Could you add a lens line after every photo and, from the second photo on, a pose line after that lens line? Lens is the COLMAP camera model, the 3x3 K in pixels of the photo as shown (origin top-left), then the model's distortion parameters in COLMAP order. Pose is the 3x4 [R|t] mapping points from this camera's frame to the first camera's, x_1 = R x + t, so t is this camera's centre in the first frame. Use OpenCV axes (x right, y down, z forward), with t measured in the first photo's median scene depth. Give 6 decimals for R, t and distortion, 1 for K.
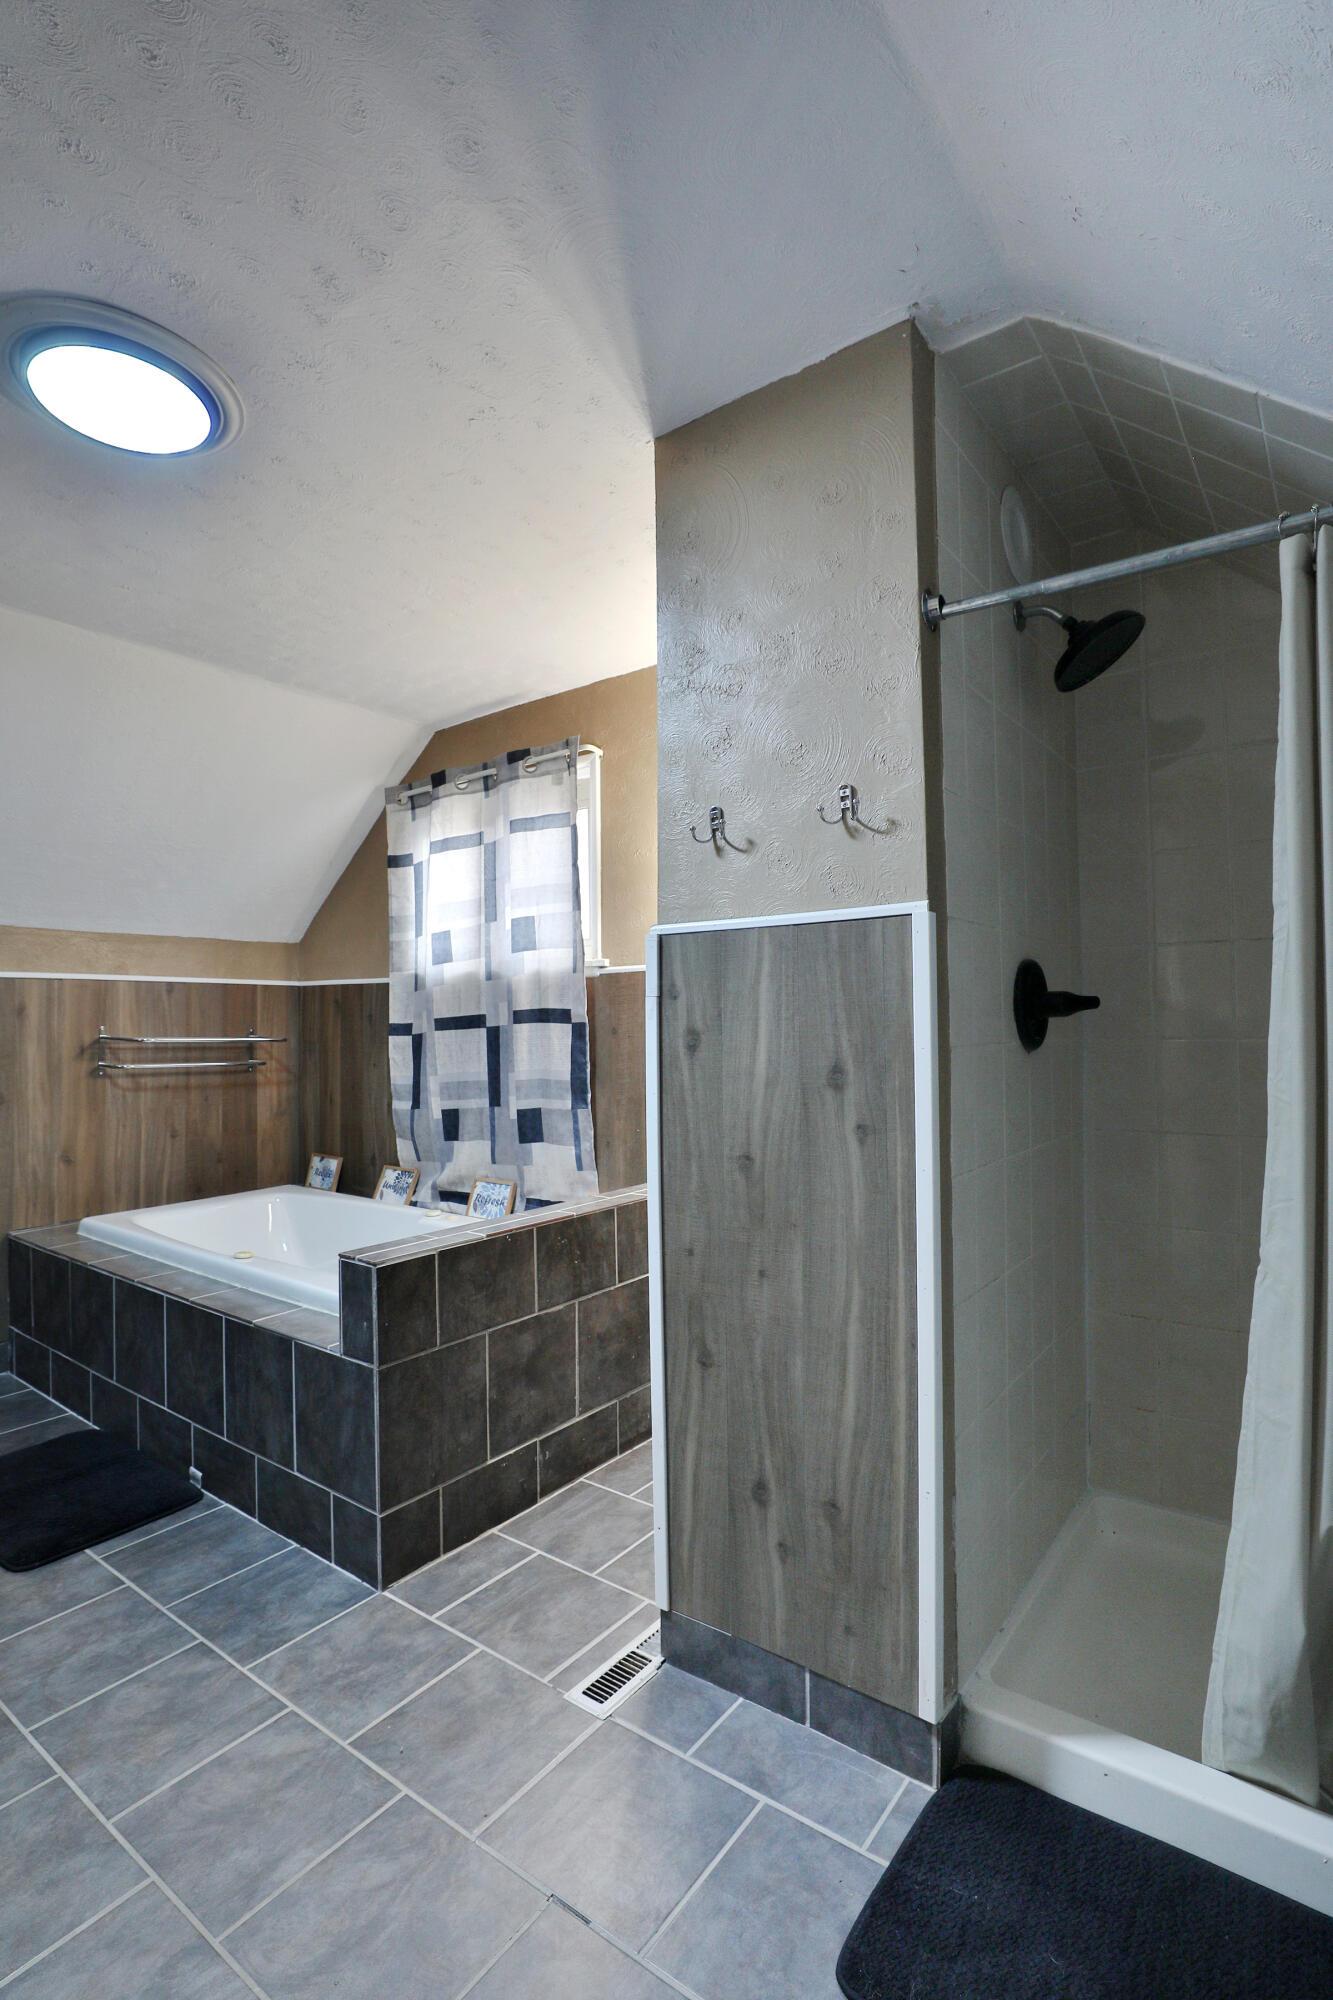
lens RADIAL K [[972.9, 0, 666.5], [0, 972.9, 1000.0], [0, 0, 1]] dist [-0.011725, 0.000168]
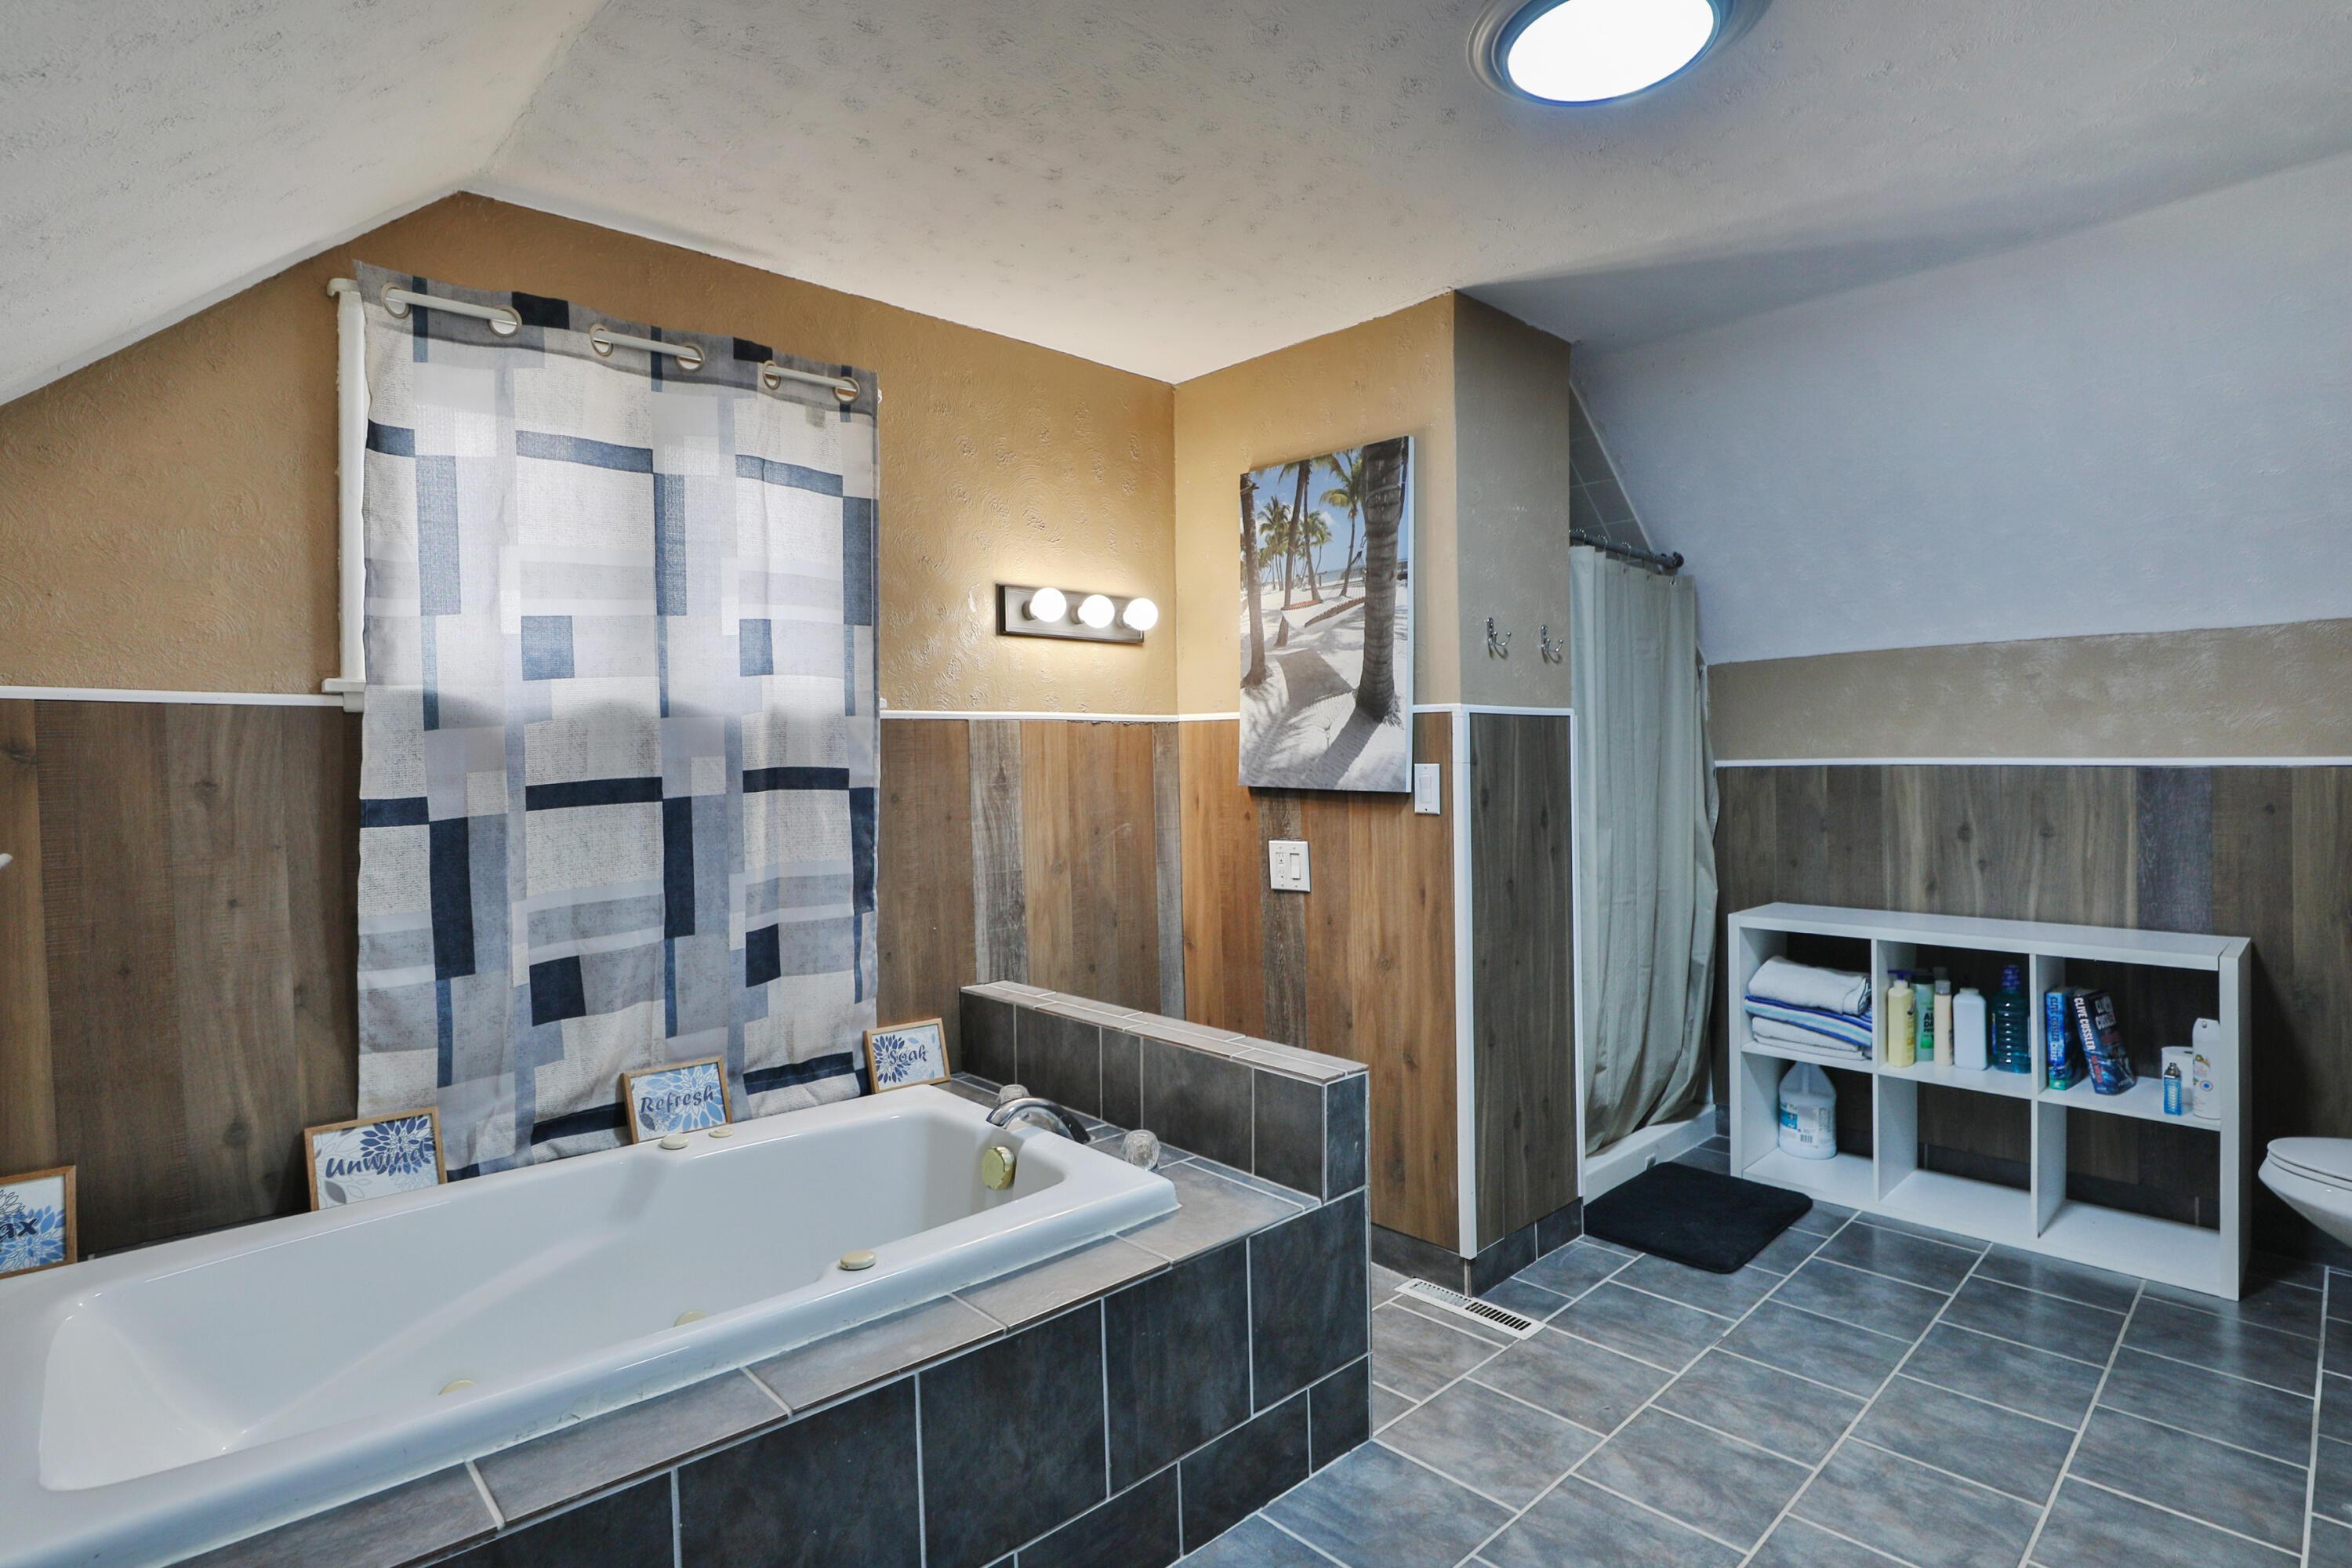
lens RADIAL K [[1163.7, 0, 1176.0], [0, 1163.7, 784.0], [0, 0, 1]] dist [-0.021397, -0.000104]
pose [[0.177209, -0.010553, 0.984117, -0.774922], [-0.012254, 0.999841, 0.012928, 0.006021], [-0.984097, -0.014350, 0.177052, 0.572685]]
